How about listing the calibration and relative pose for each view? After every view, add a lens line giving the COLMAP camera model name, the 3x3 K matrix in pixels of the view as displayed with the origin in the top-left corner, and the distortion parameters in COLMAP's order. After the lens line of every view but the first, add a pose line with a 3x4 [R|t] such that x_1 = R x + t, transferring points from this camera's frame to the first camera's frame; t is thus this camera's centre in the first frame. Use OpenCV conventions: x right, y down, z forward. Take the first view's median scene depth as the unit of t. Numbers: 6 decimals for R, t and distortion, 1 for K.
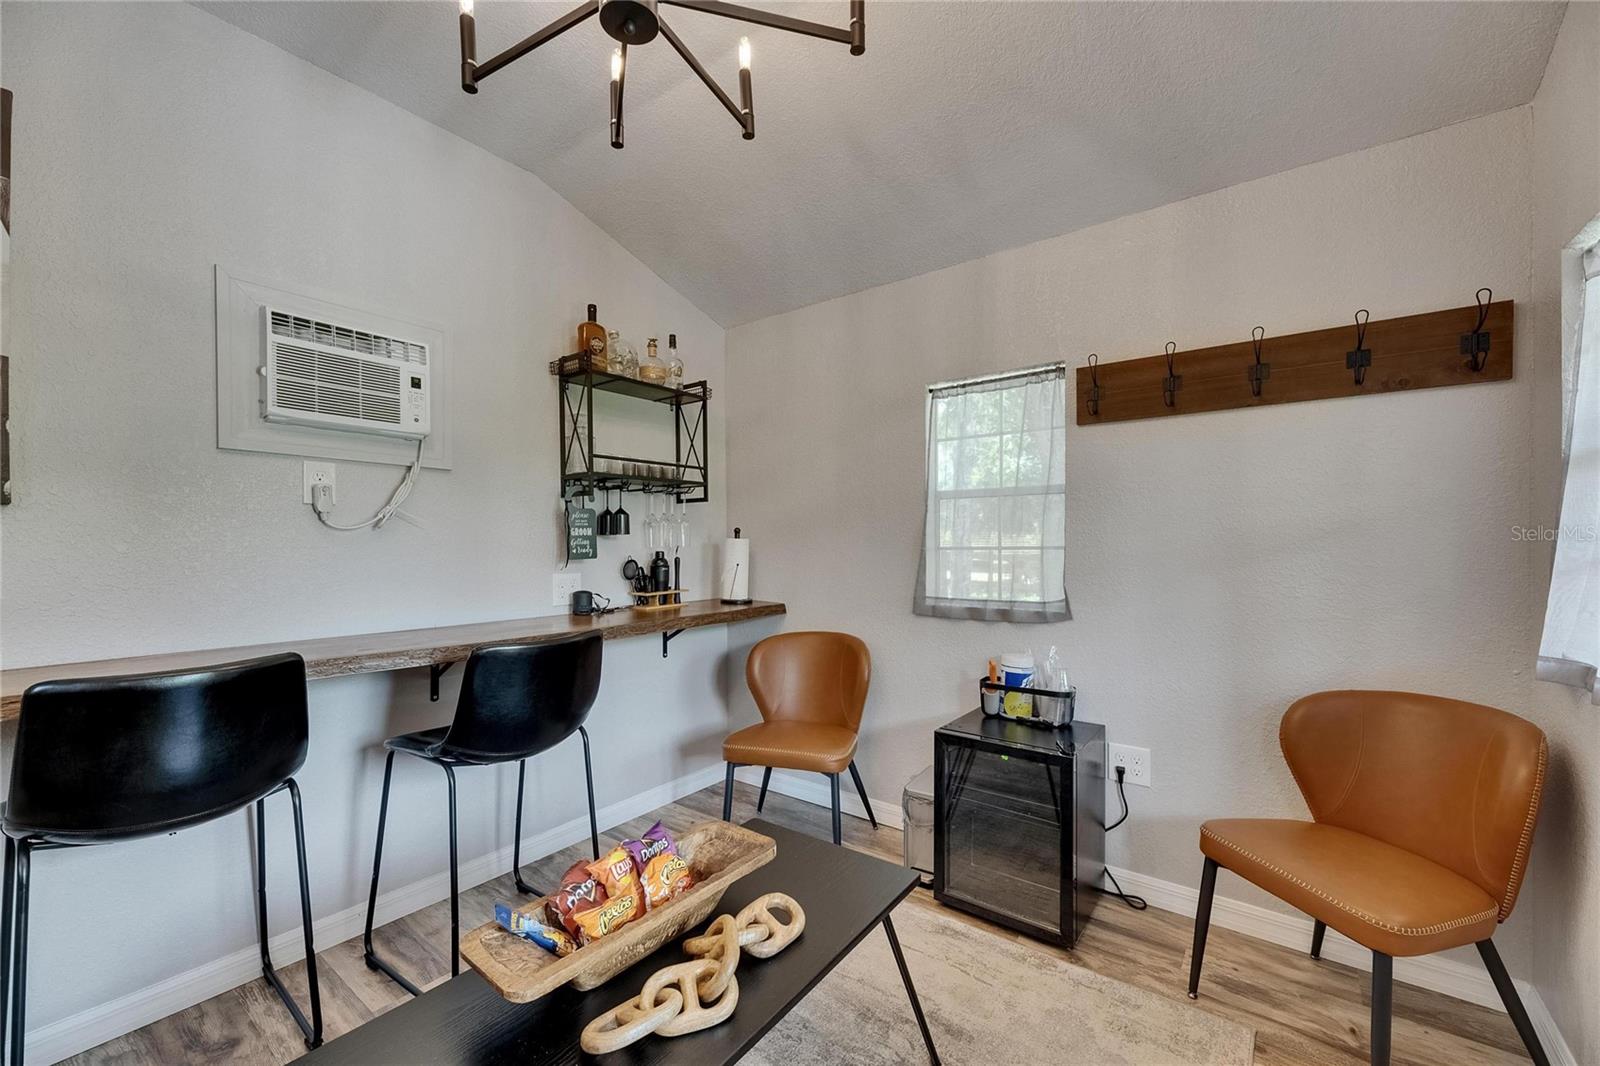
lens RADIAL K [[641.9, 0, 799.9], [0, 641.9, 542.1], [0, 0, 1]] dist [0.004183, -0.000747]
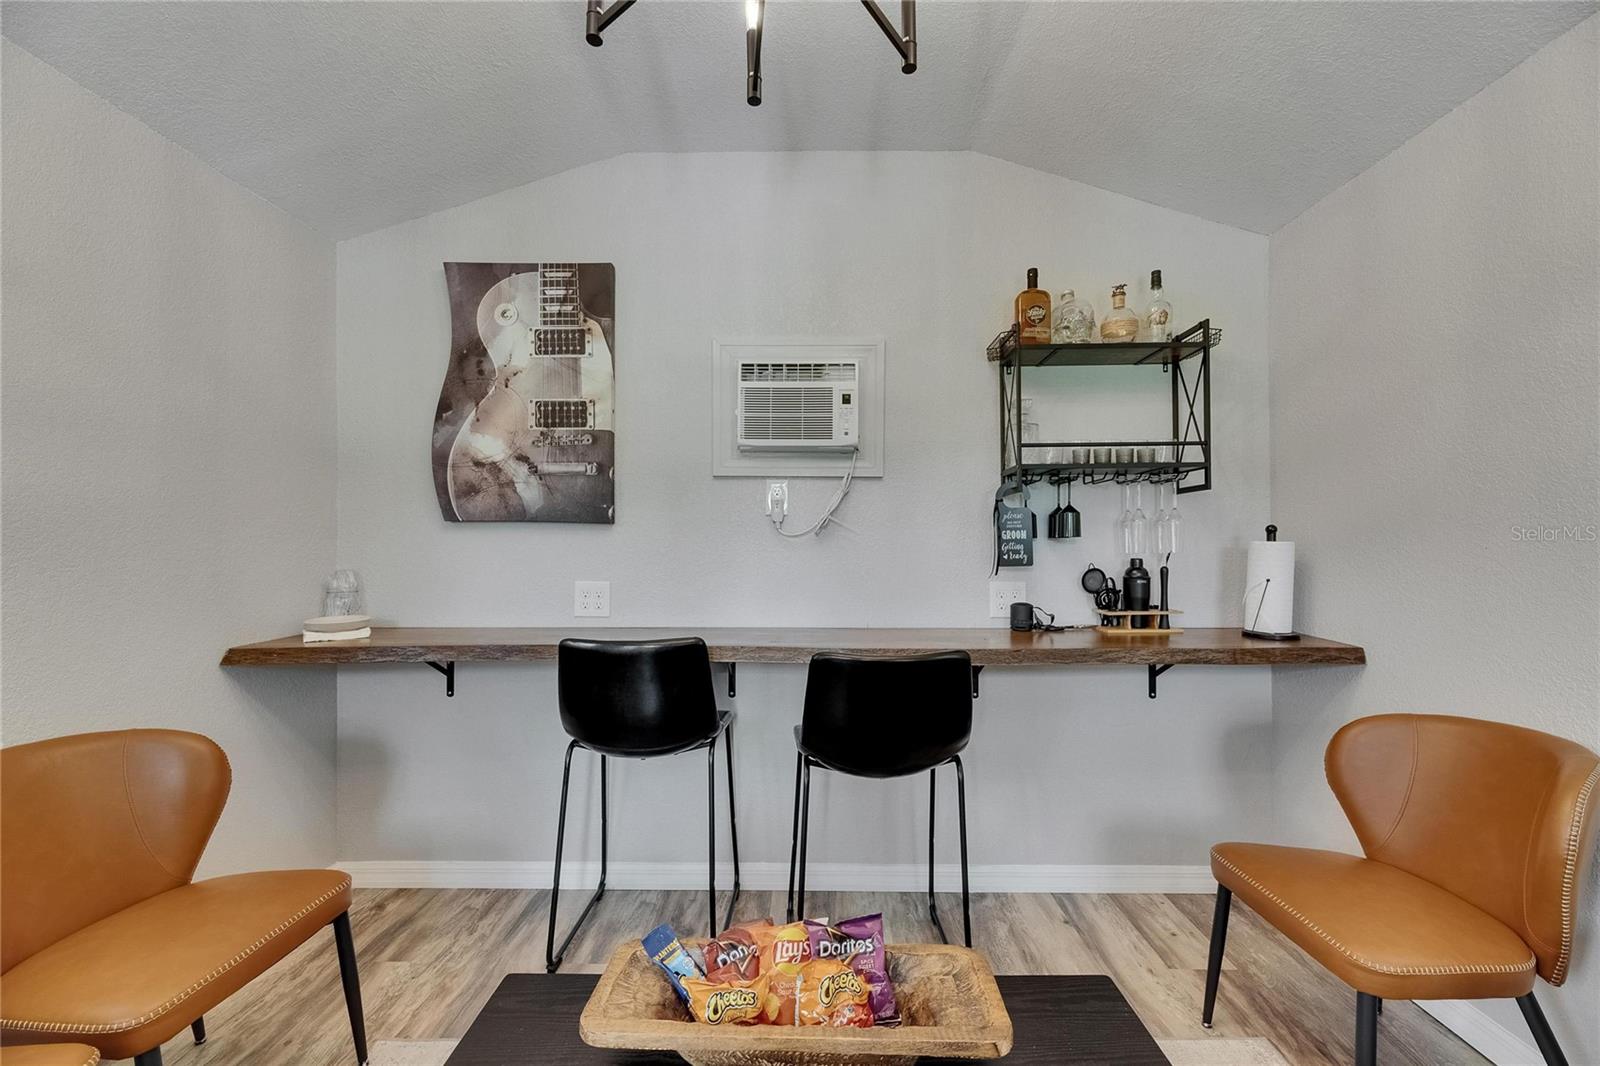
lens RADIAL K [[641.9, 0, 803.3], [0, 641.9, 540.7], [0, 0, 1]] dist [0.004183, -0.000747]
pose [[0.590822, -0.005448, -0.806784, 0.179787], [0.000935, 0.999981, -0.006068, -0.002943], [0.806802, 0.002831, 0.590816, 0.243965]]
